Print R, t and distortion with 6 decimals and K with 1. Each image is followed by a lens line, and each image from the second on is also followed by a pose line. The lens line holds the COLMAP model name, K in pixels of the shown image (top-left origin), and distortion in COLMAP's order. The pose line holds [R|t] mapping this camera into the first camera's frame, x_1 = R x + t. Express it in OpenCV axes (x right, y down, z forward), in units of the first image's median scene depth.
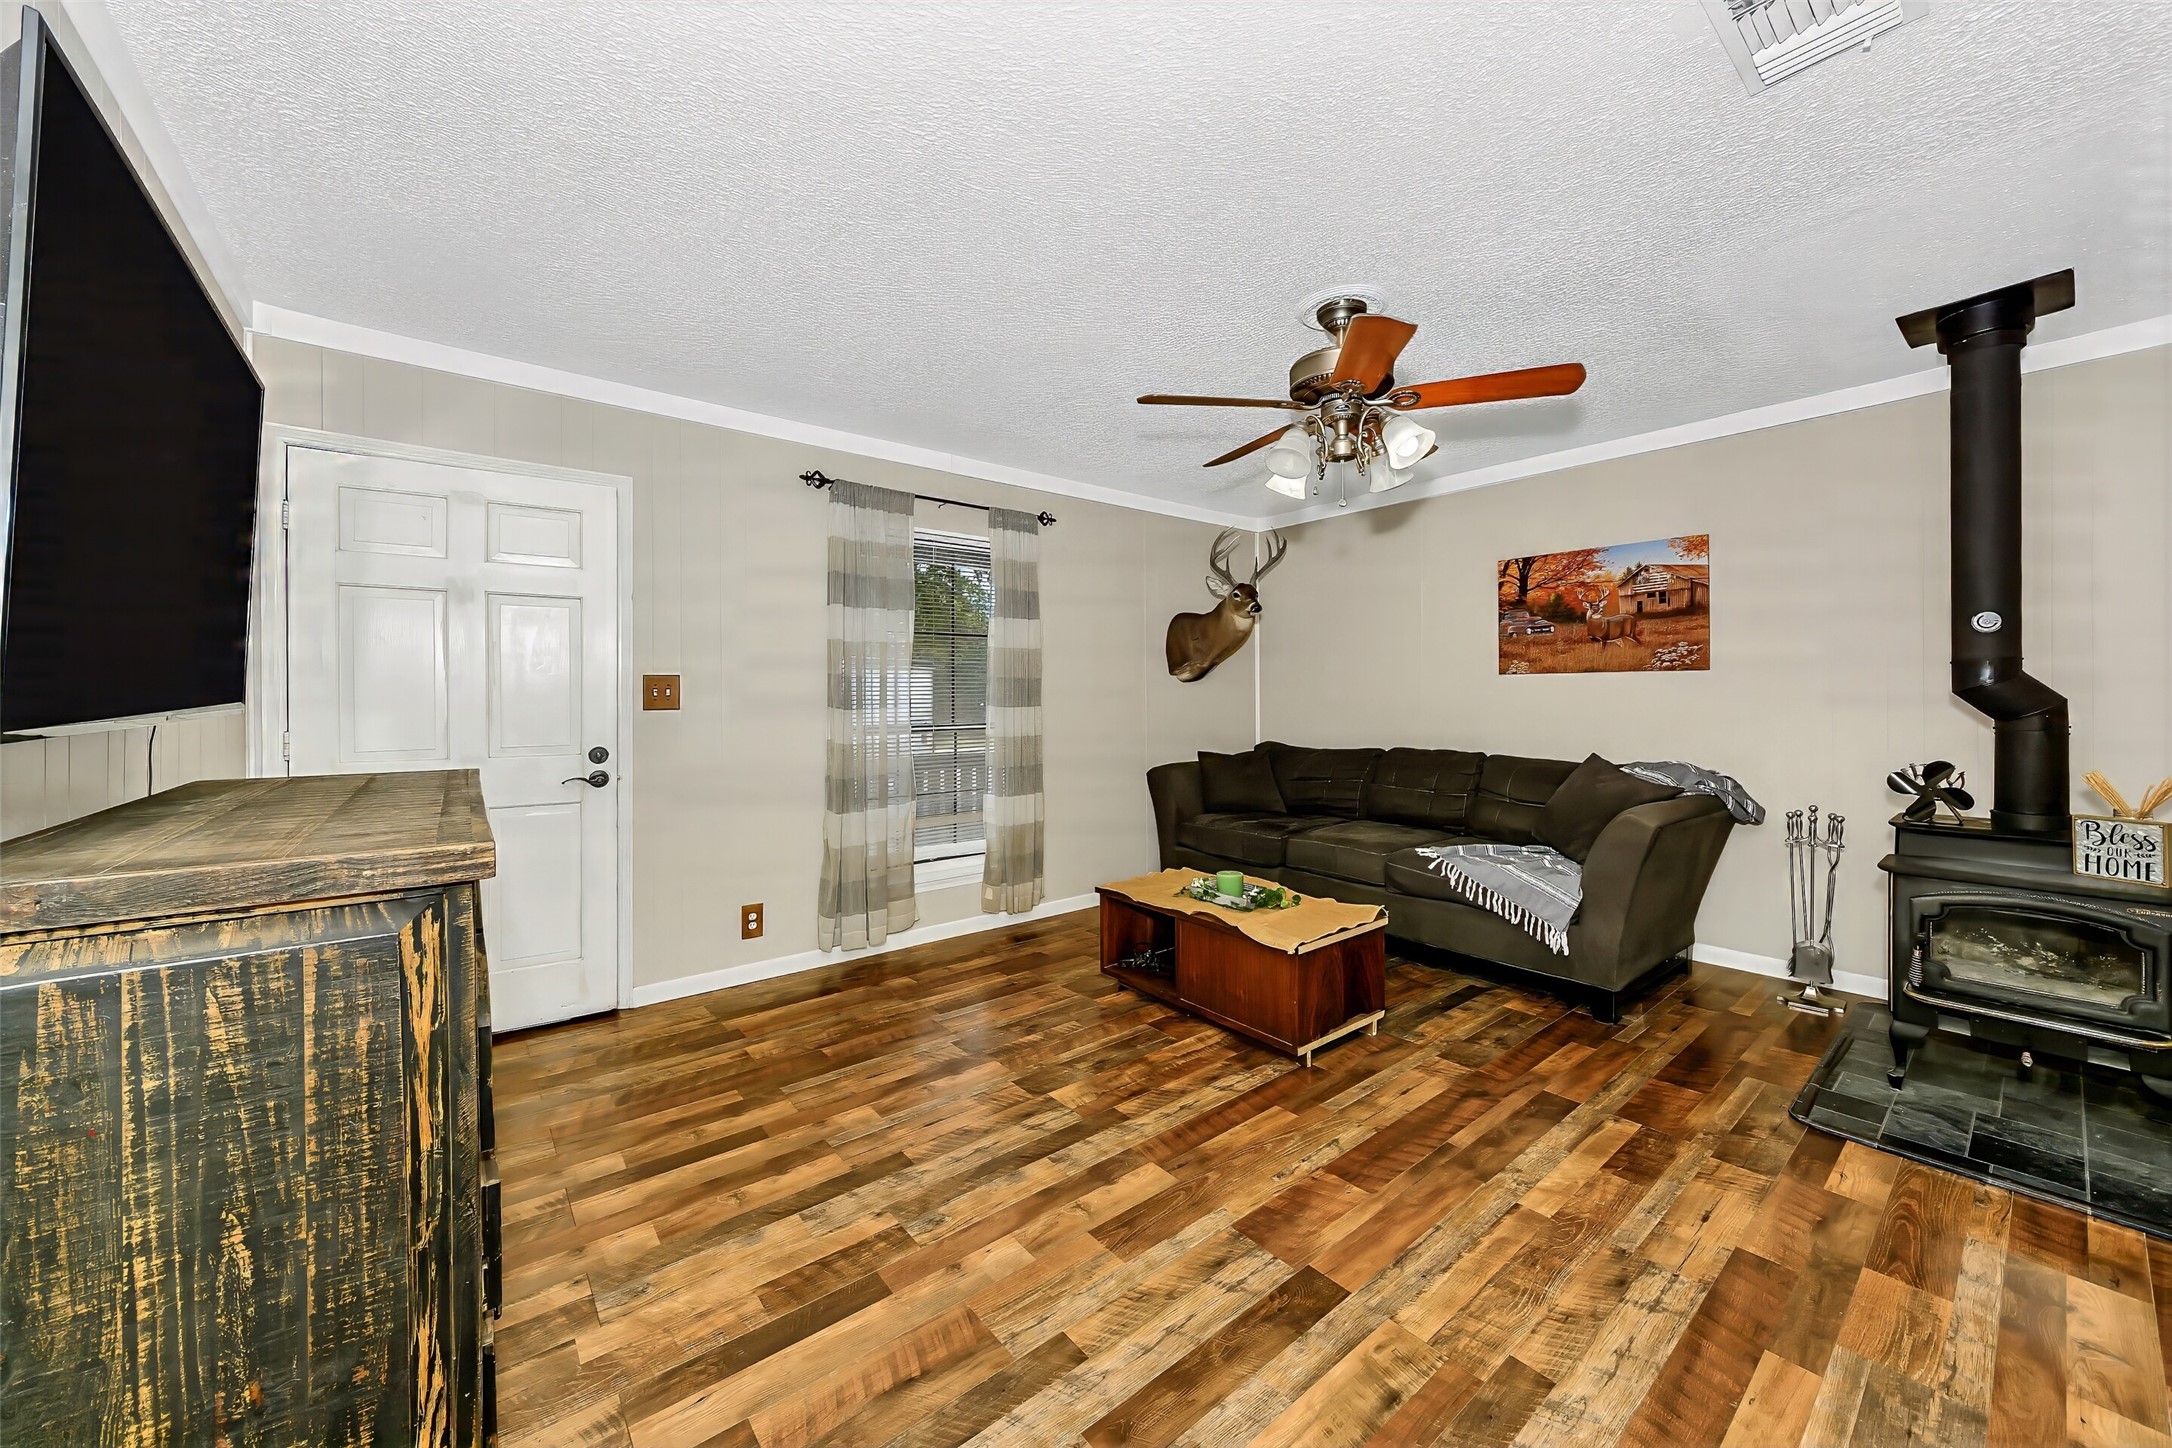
lens RADIAL K [[788.8, 0, 1100.5], [0, 788.8, 690.1], [0, 0, 1]] dist [-0.001121, -0.000108]
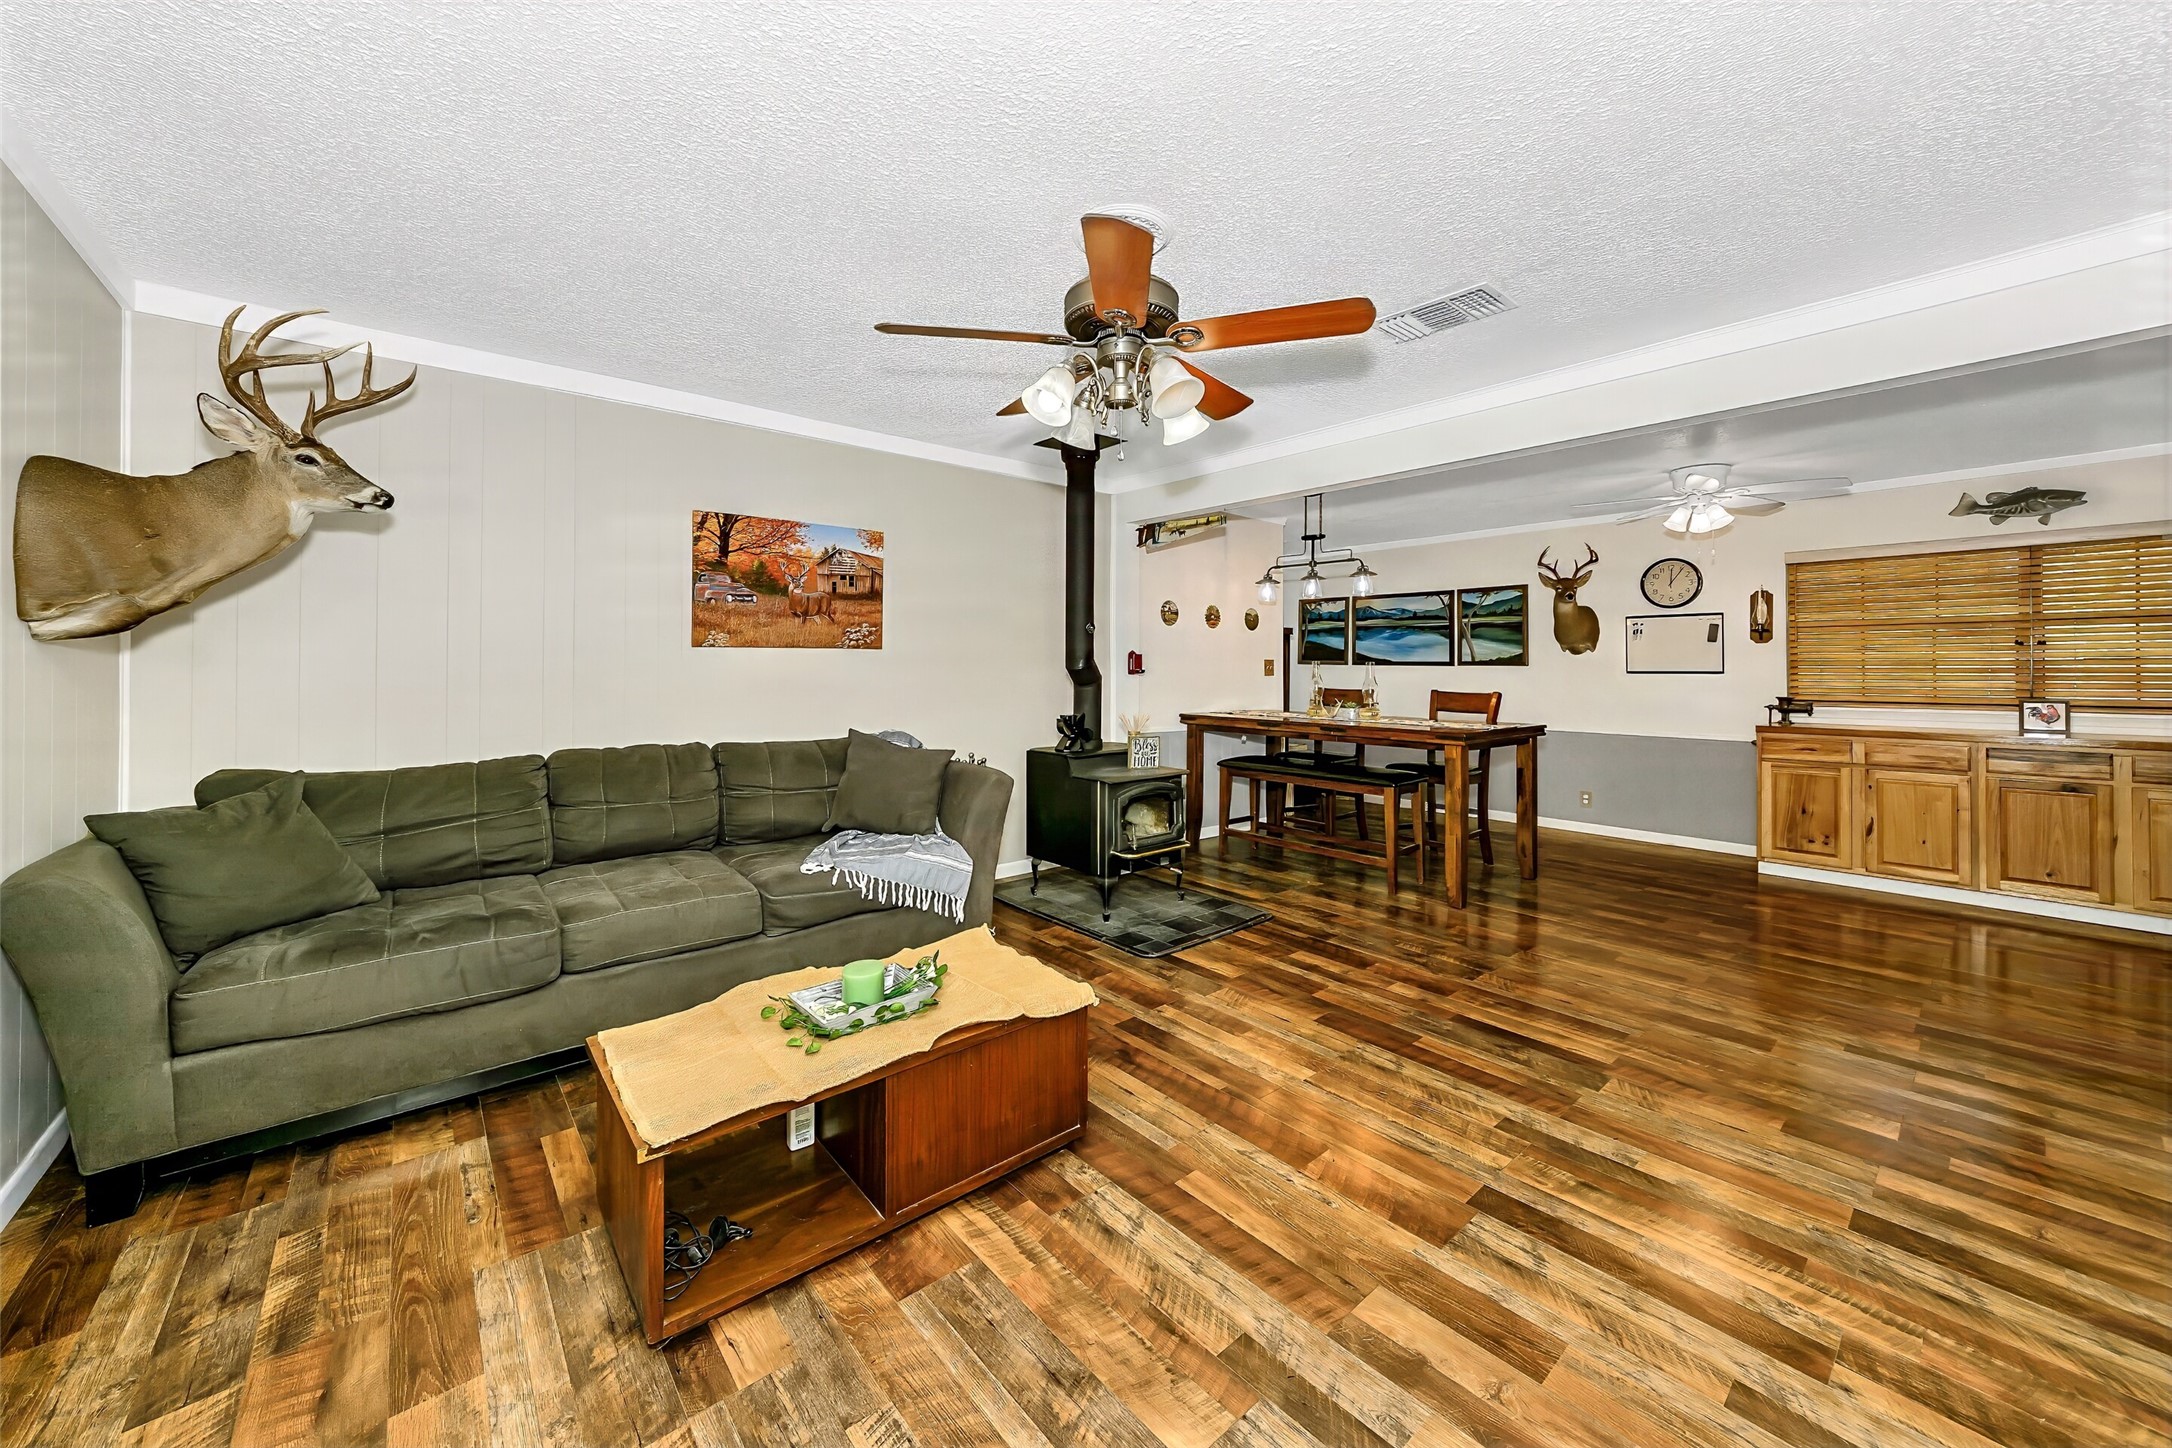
lens RADIAL K [[808.1, 0, 1070.3], [0, 808.1, 636.4], [0, 0, 1]] dist [-0.001119, -0.000222]
pose [[-0.003664, 0.038955, 0.999234, -0.469958], [-0.002871, 0.999236, -0.038966, 0.001004], [-0.999989, -0.003012, -0.003550, 0.840208]]
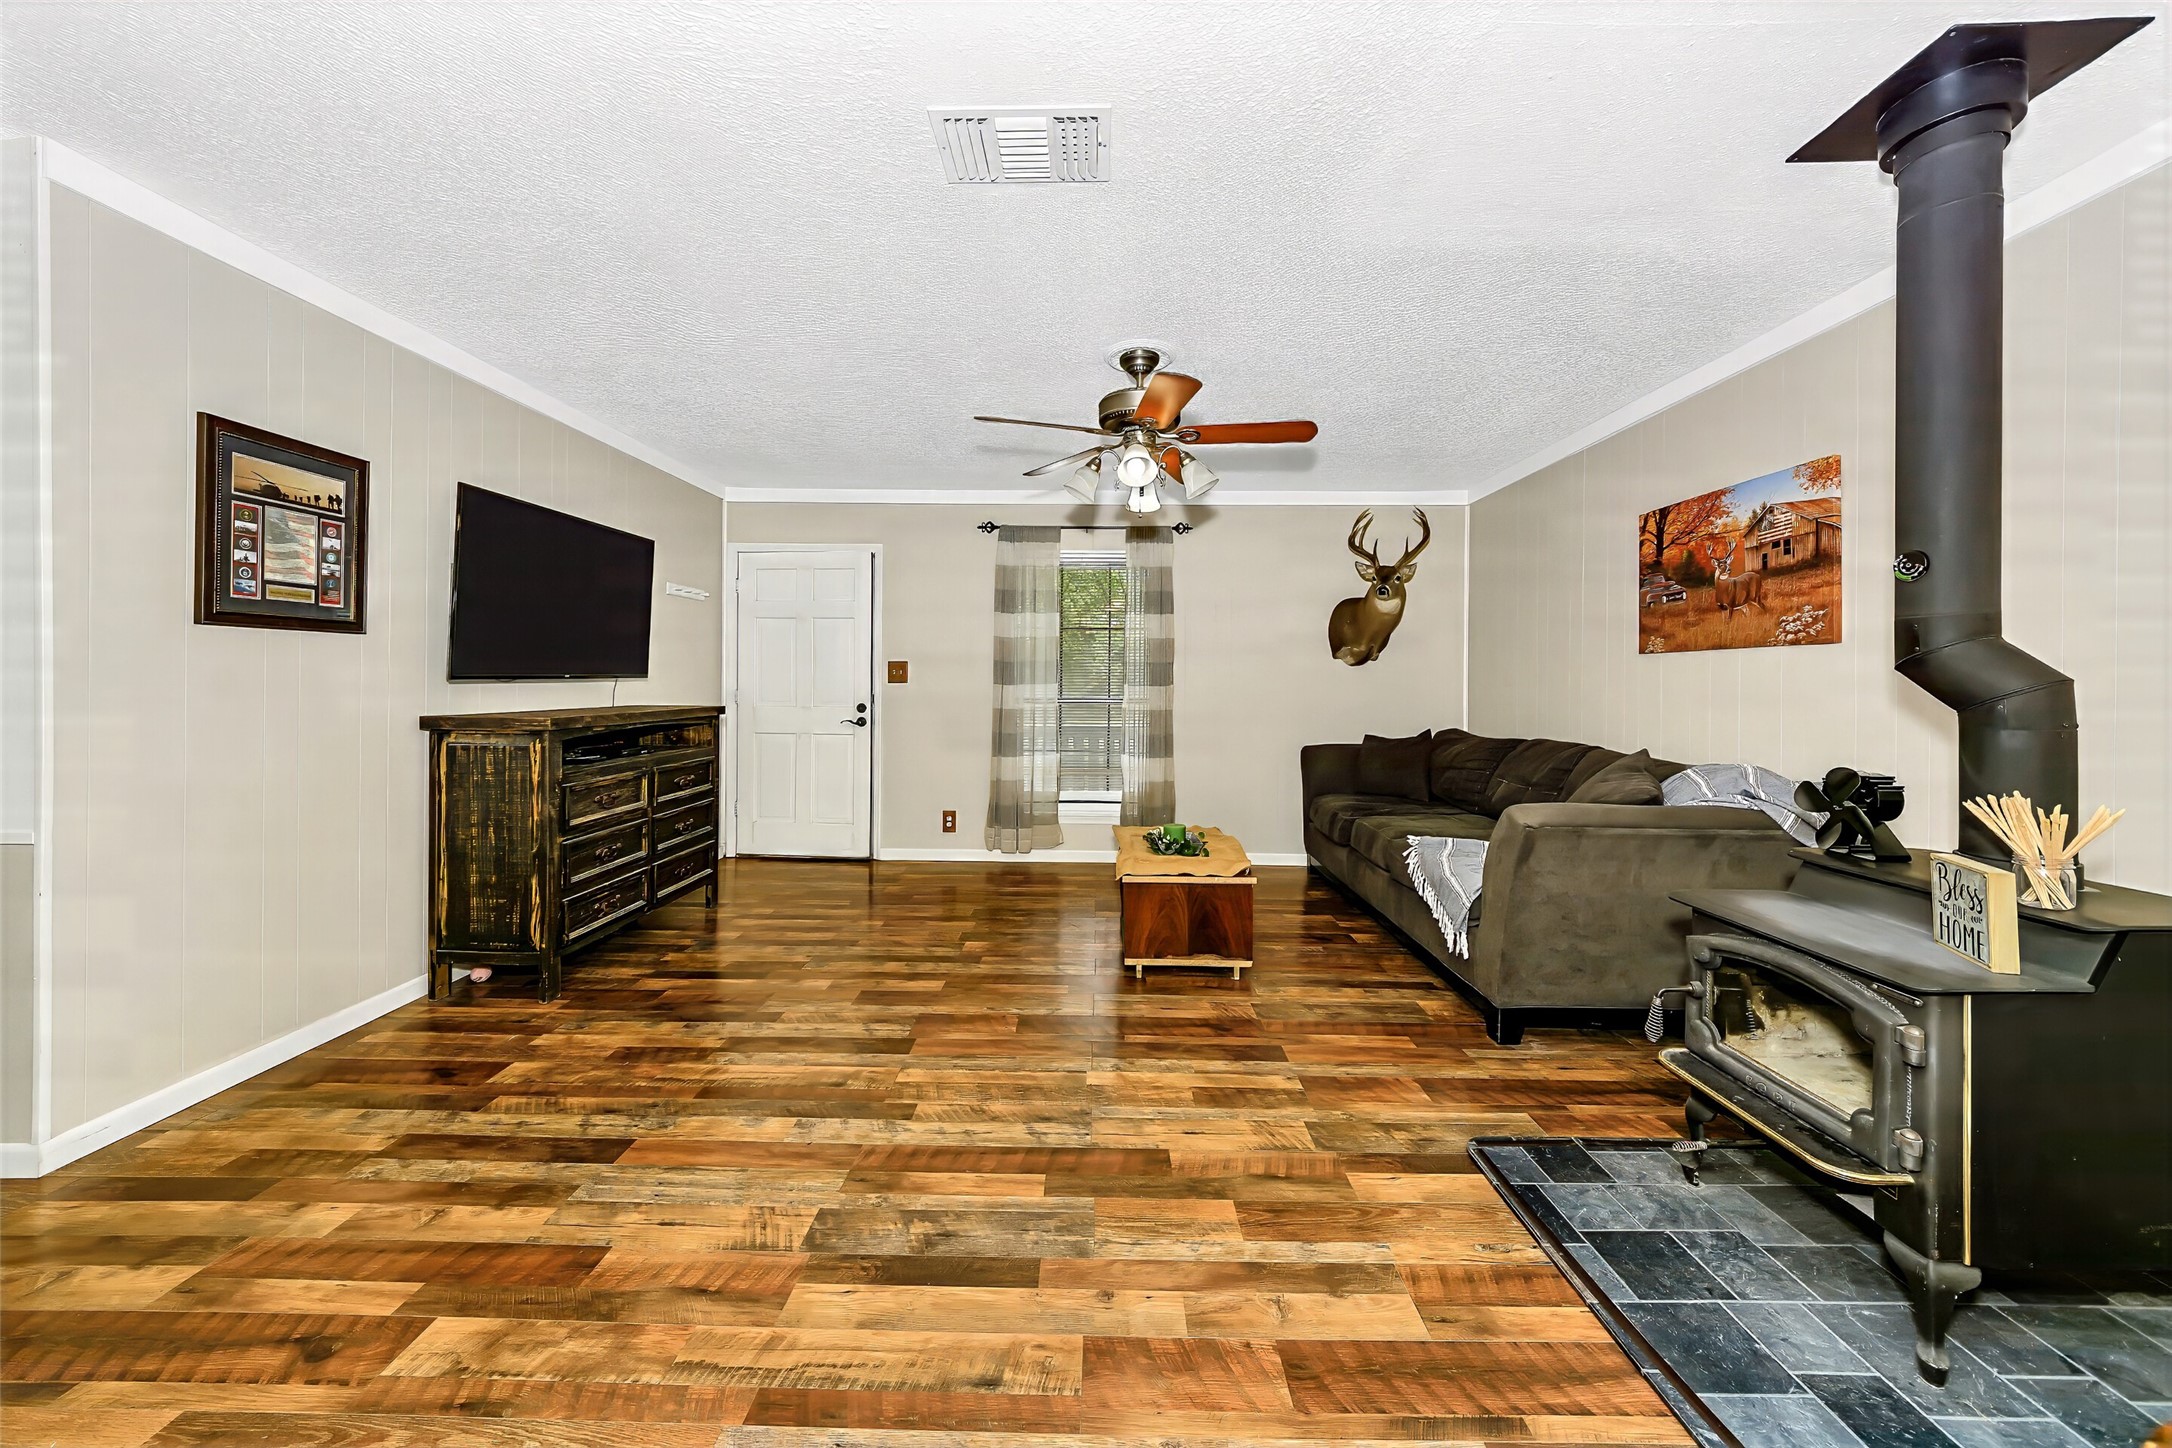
lens RADIAL K [[766.4, 0, 1105.3], [0, 766.4, 688.9], [0, 0, 1]] dist [-0.001059, -0.000083]
pose [[0.771533, 0.015041, -0.636011, 0.809157], [-0.006935, 0.999860, 0.015233, 0.011108], [0.636151, -0.007342, 0.771530, 0.046843]]
